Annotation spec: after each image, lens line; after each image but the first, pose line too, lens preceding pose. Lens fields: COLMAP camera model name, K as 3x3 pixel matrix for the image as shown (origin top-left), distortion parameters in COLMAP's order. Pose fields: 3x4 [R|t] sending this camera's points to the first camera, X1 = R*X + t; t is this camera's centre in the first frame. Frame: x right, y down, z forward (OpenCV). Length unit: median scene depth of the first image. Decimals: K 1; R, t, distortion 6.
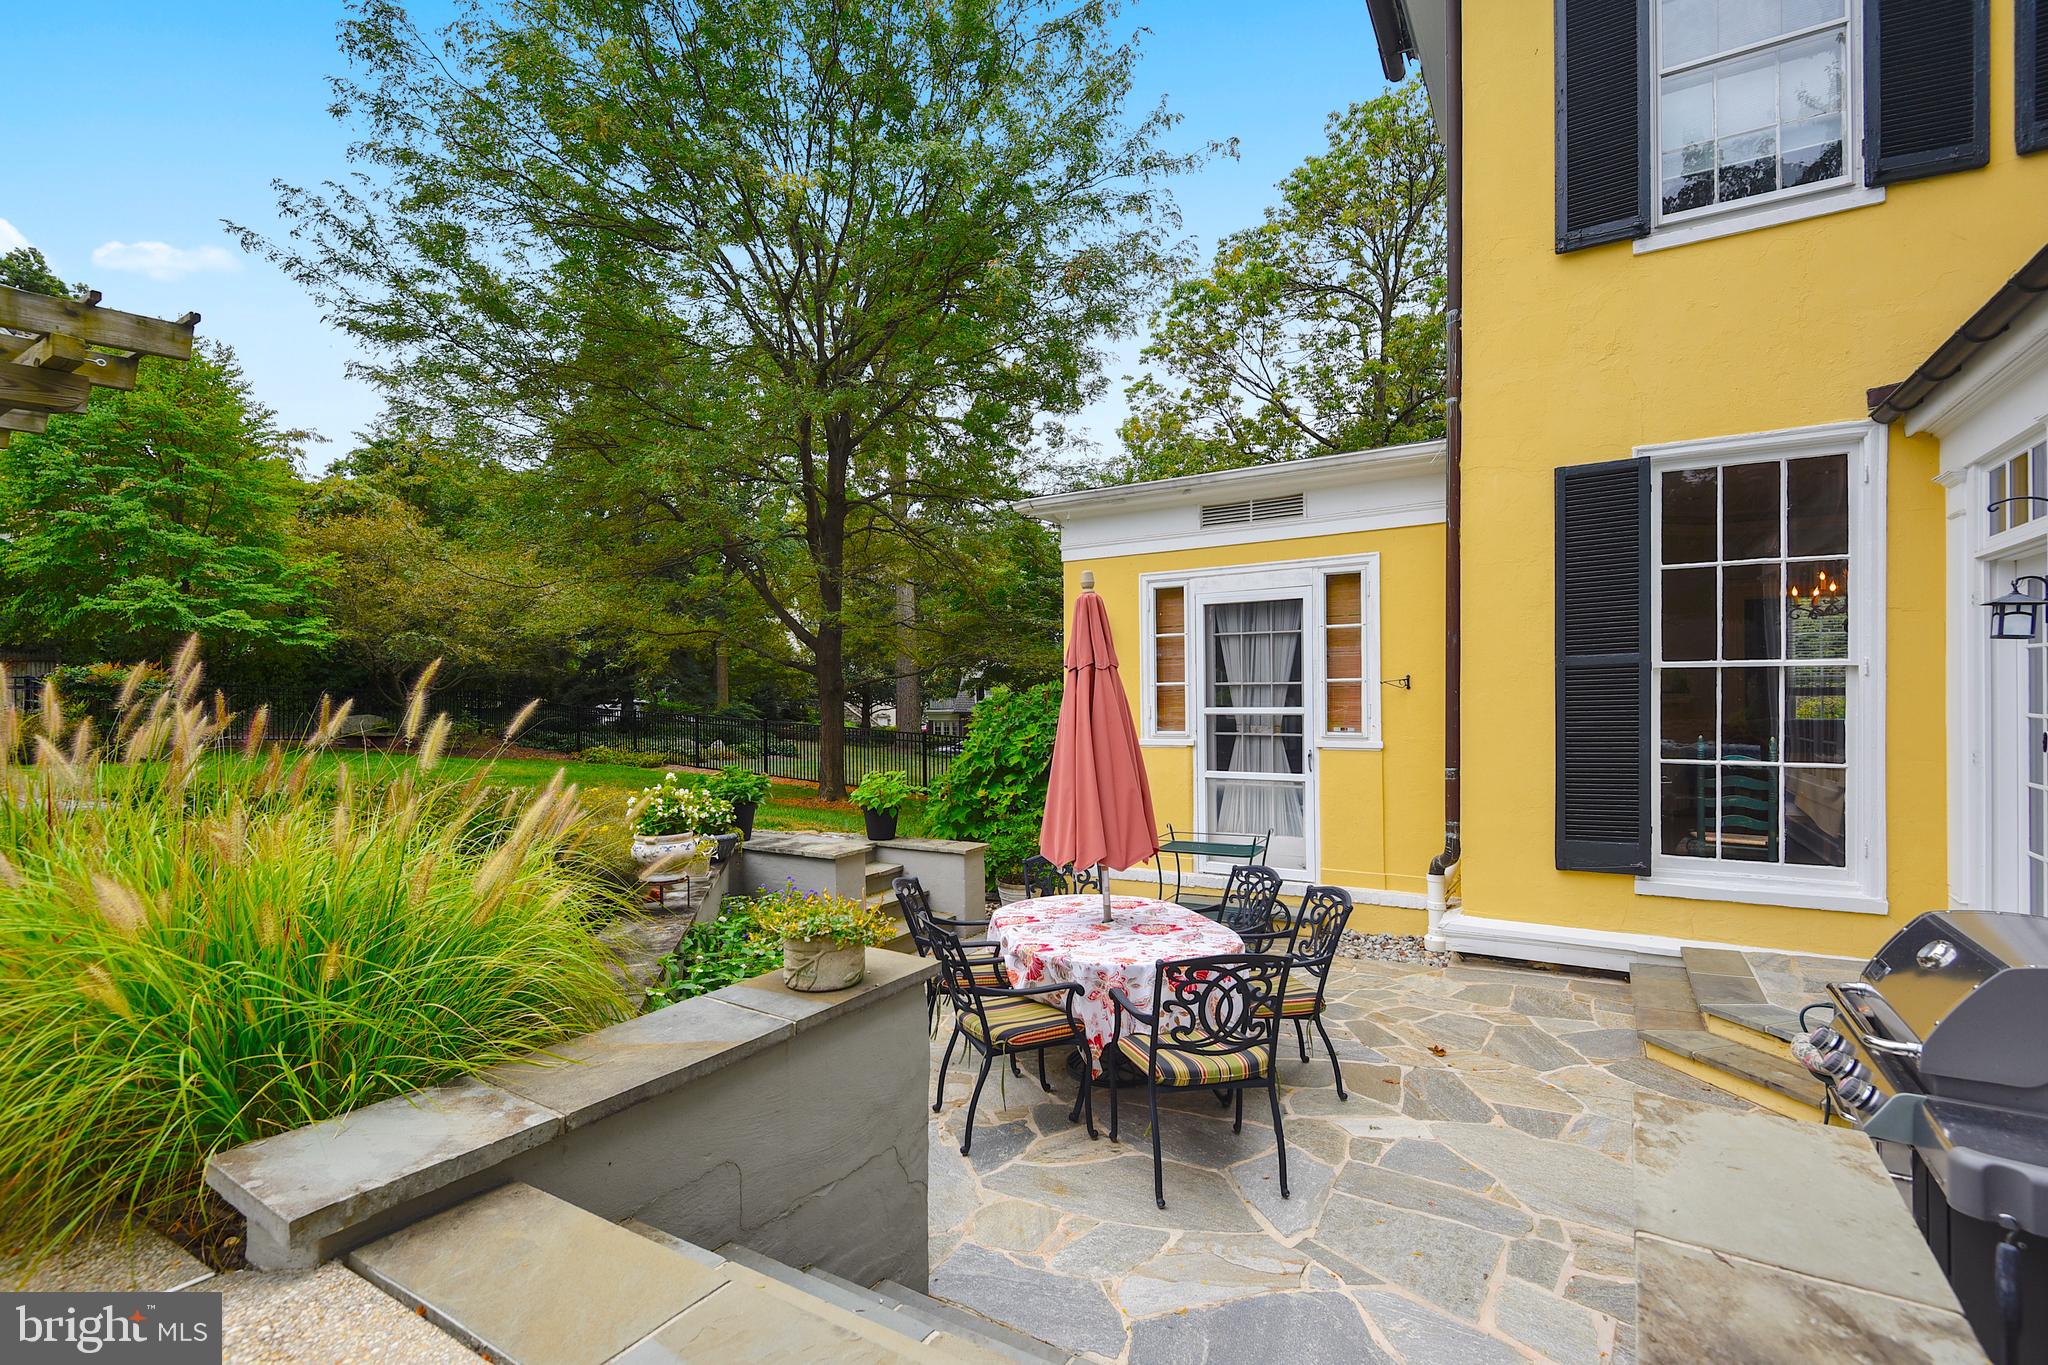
lens RADIAL K [[941.9, 0, 1036.7], [0, 941.9, 691.0], [0, 0, 1]] dist [0.012976, -0.000528]
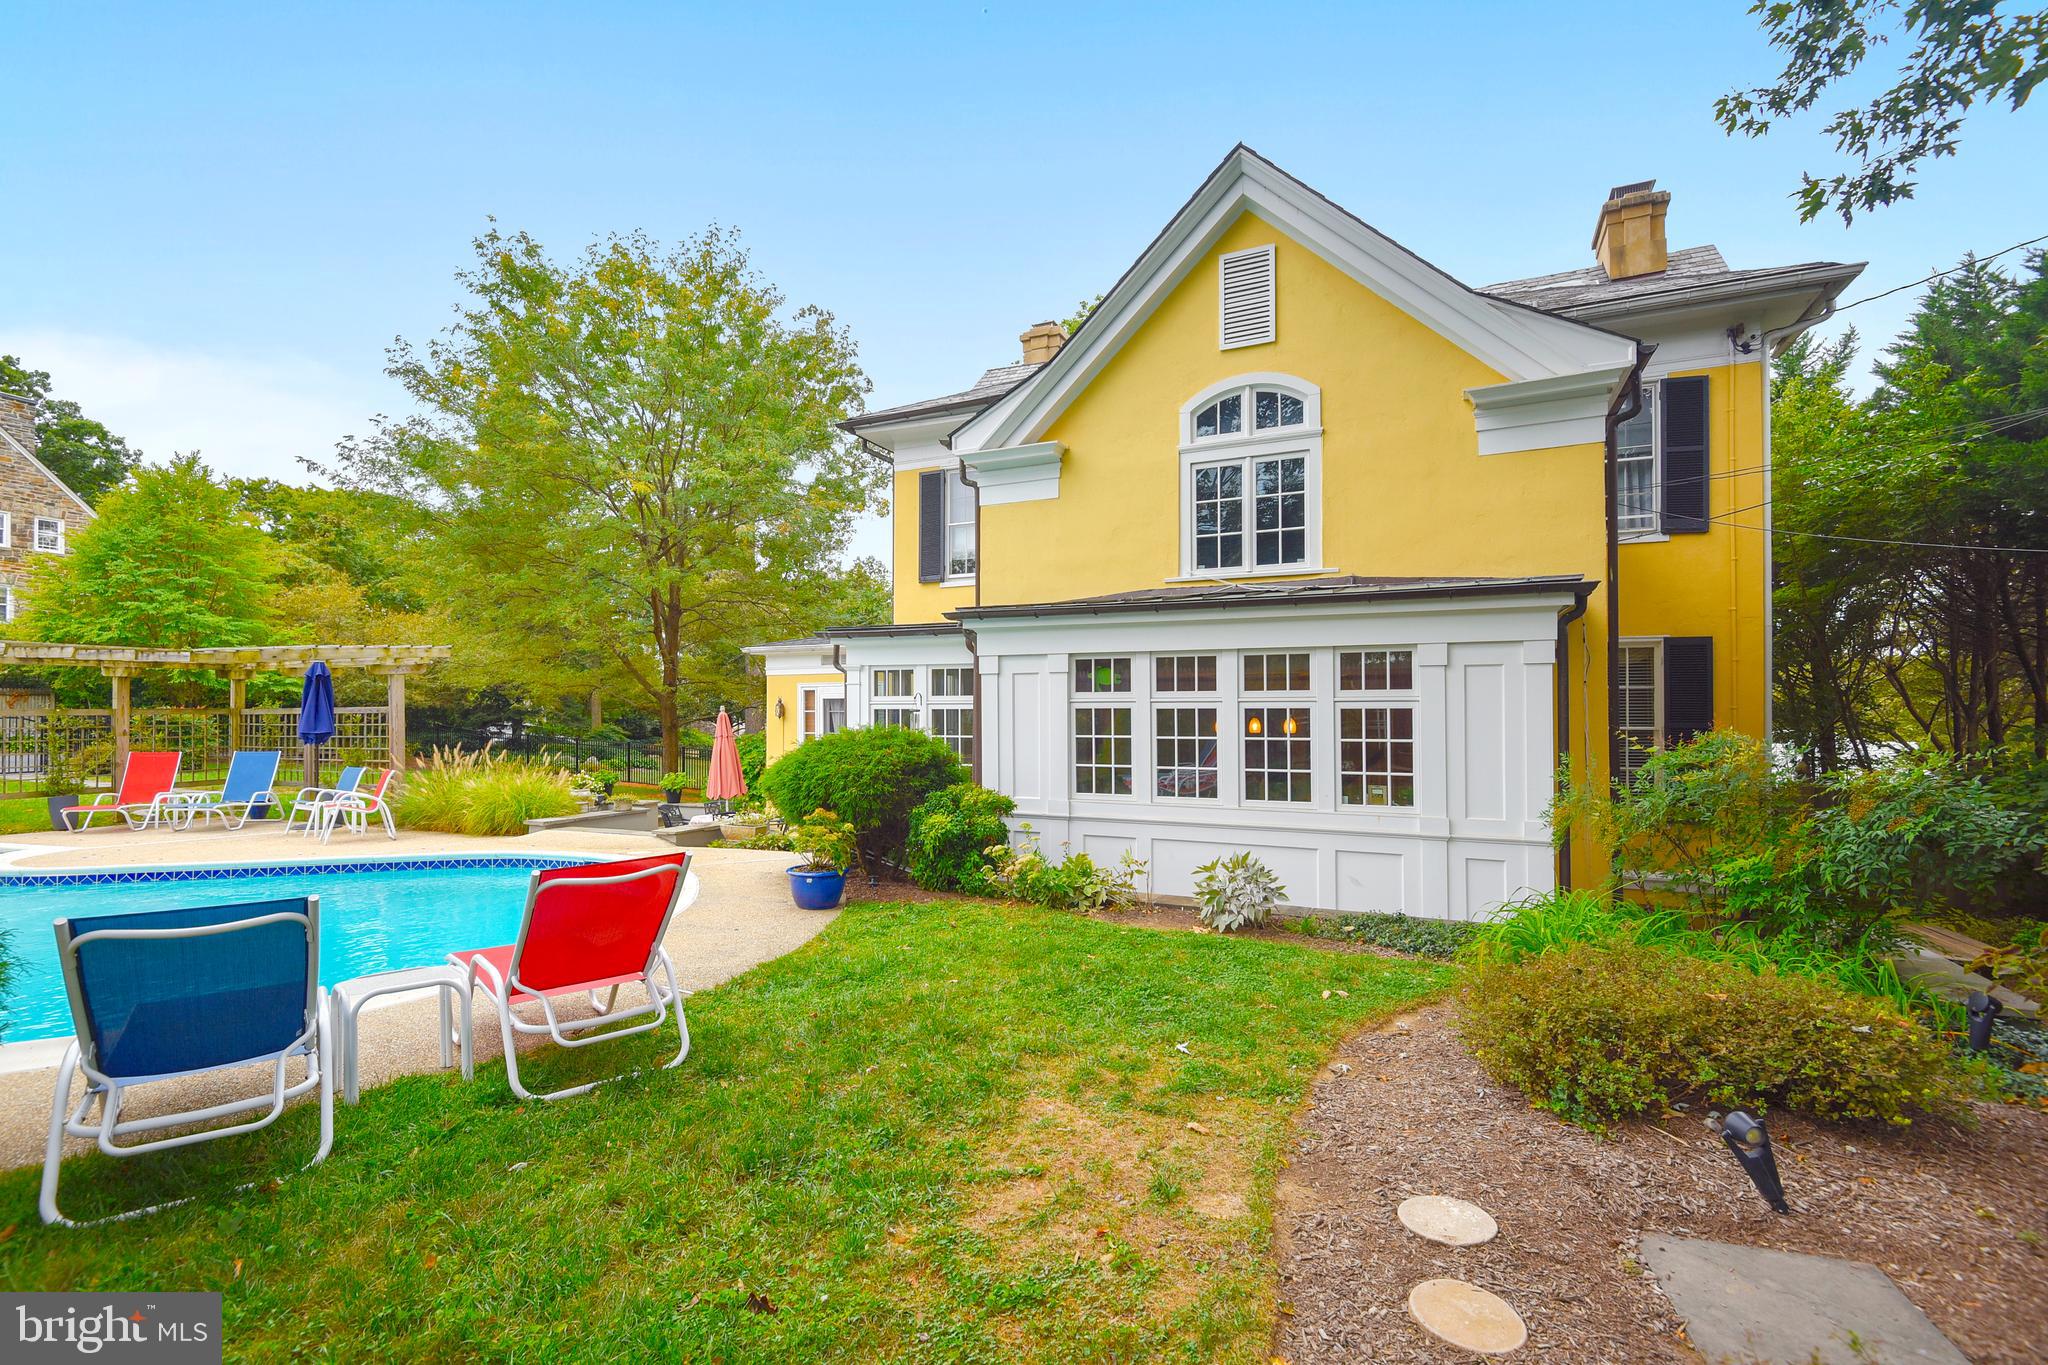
lens RADIAL K [[941.9, 0, 1036.7], [0, 941.9, 691.0], [0, 0, 1]] dist [0.012976, -0.000528]
pose [[0.993171, 0.007955, 0.116400, 0.180399], [-0.006222, 0.999864, -0.015248, -0.033574], [-0.116506, 0.014420, 0.993085, -0.558407]]
